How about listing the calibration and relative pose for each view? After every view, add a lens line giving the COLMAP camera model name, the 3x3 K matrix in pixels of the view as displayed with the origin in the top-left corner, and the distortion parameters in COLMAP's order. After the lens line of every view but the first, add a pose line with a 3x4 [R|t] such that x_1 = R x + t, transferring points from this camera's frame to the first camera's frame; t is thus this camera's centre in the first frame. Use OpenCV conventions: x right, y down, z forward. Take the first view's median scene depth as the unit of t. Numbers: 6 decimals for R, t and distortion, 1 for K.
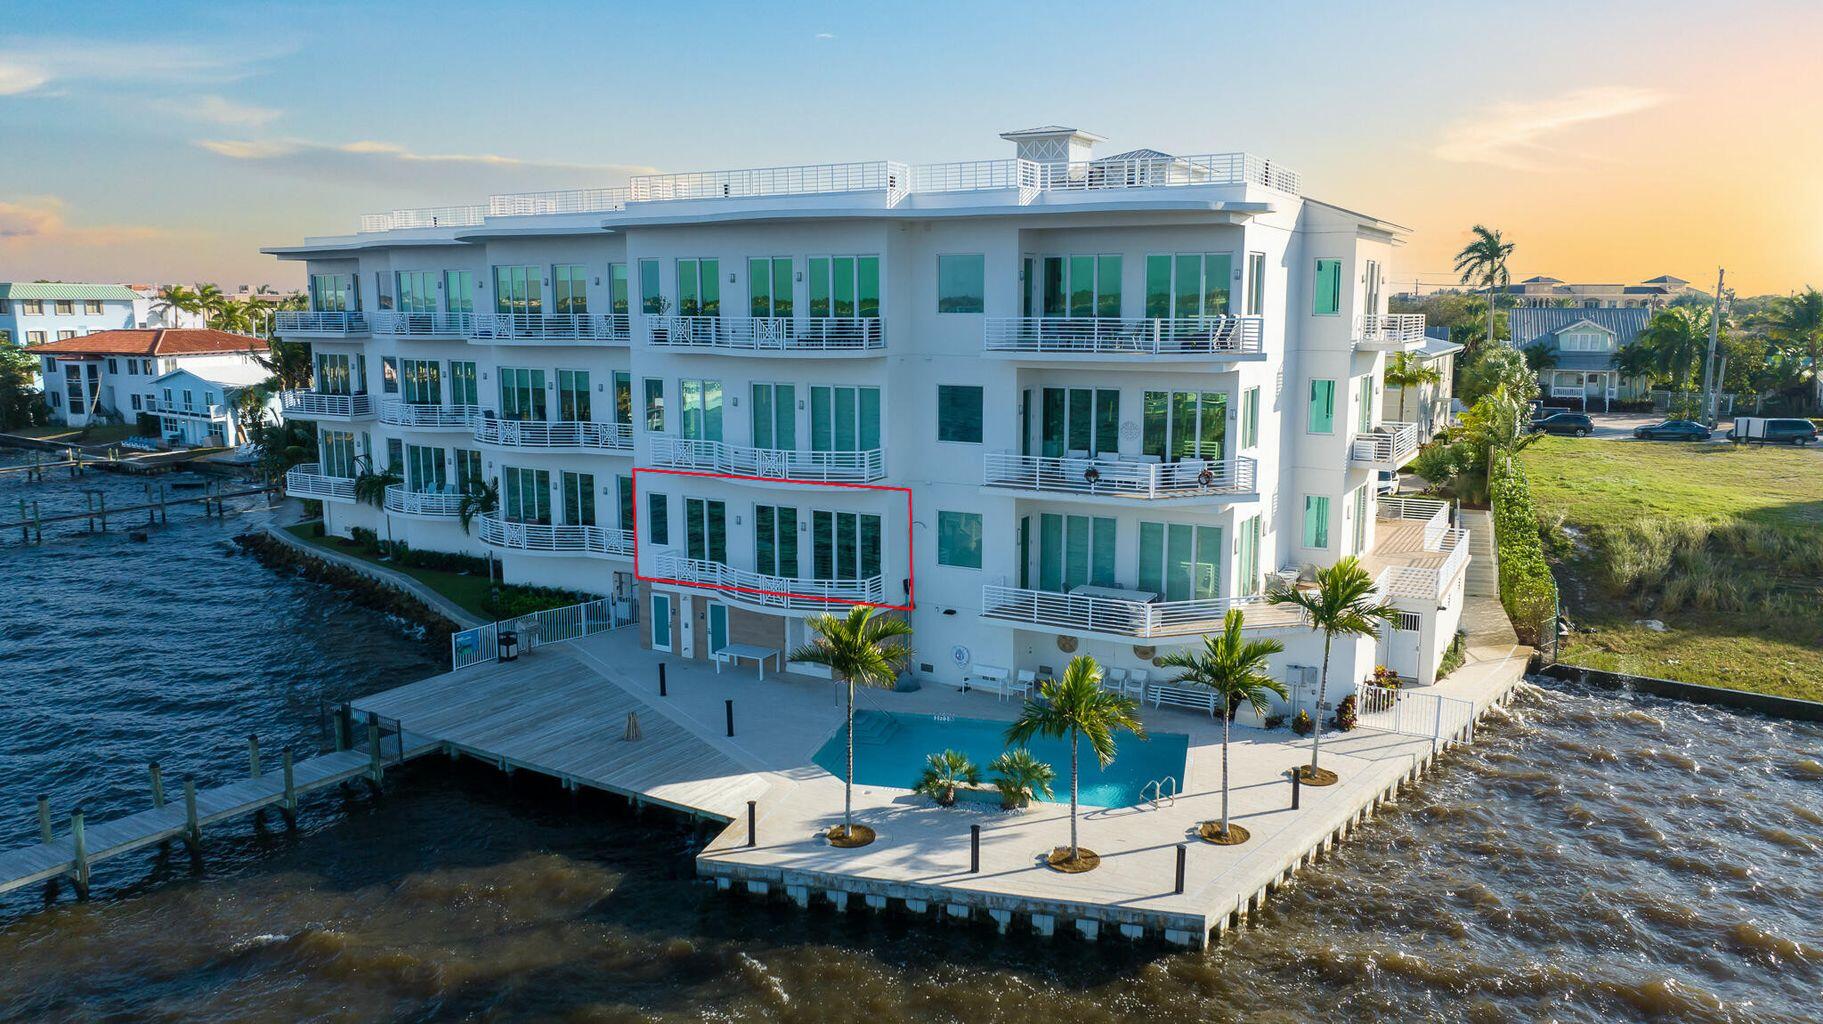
lens RADIAL K [[1282.9, 0, 911.5], [0, 1282.9, 512.0], [0, 0, 1]] dist [-0.036110, 0.044794]
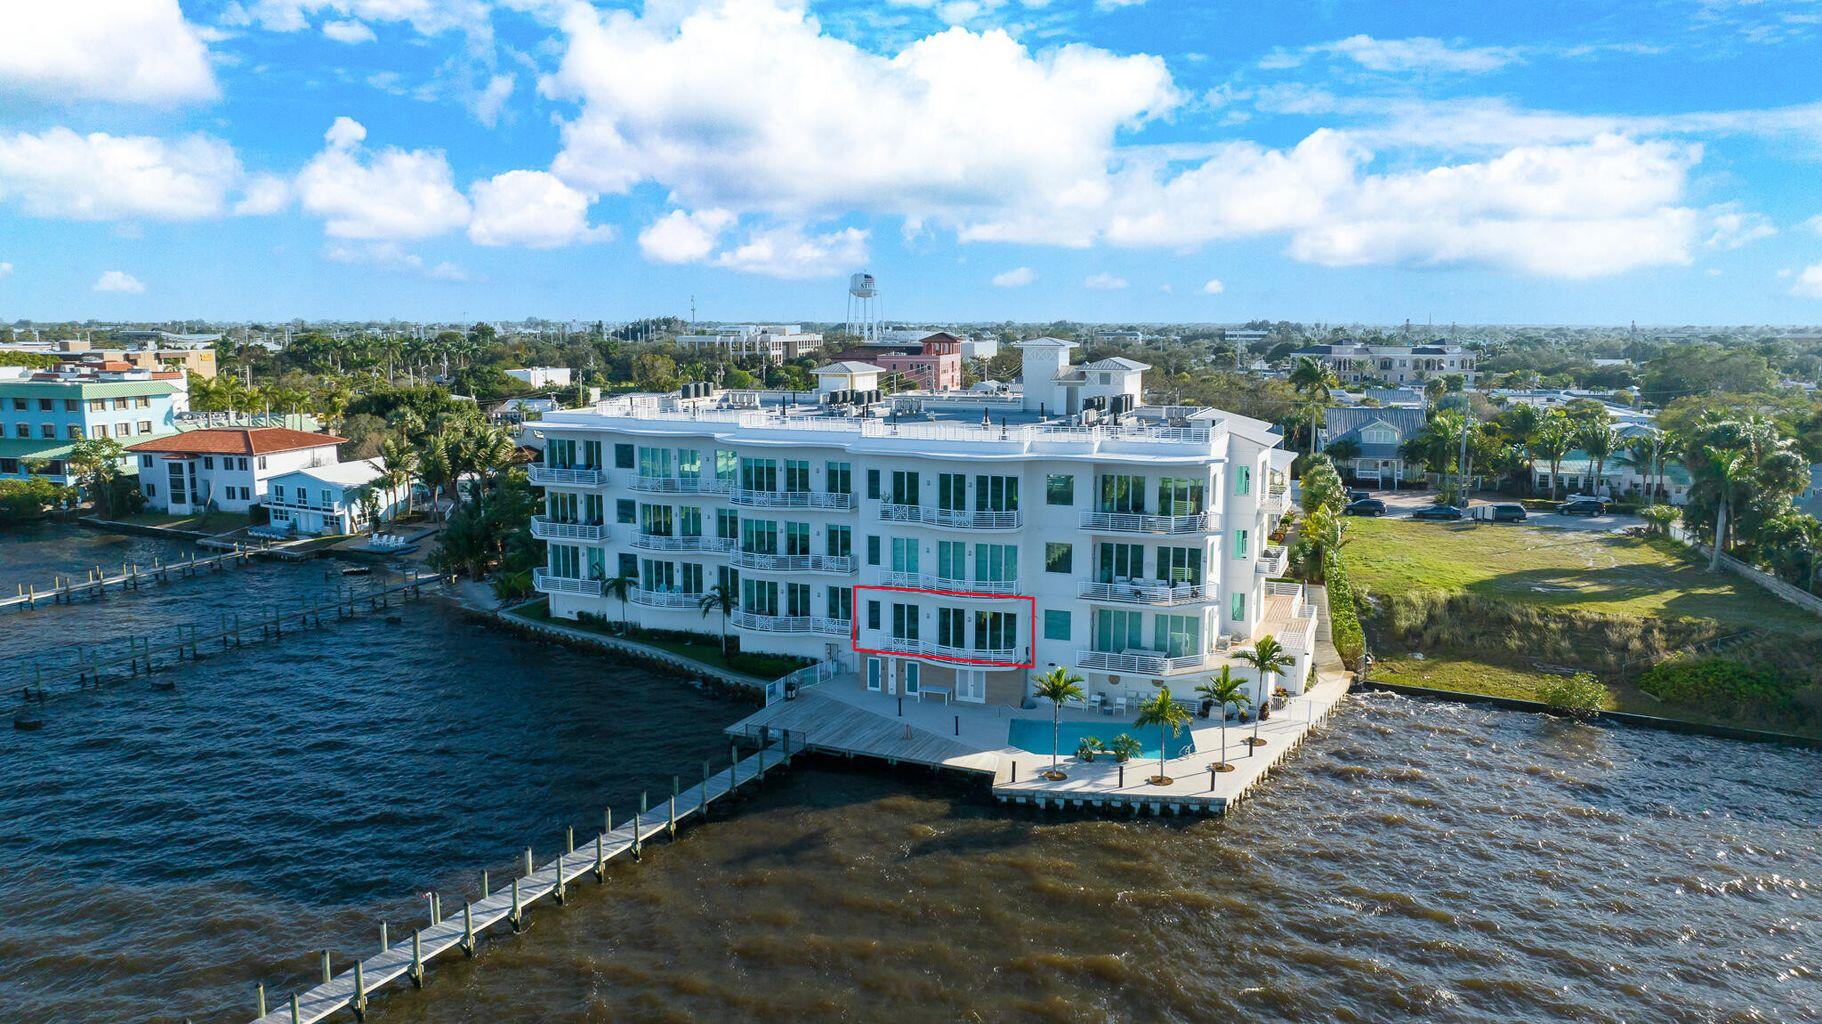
lens RADIAL K [[1274.8, 0, 911.0], [0, 1274.8, 512.0], [0, 0, 1]] dist [-0.017735, 0.001578]
pose [[0.991616, -0.016962, 0.128099, -0.391932], [0.019189, 0.999685, -0.016176, -0.112318], [-0.127784, 0.018498, 0.991630, -0.772262]]
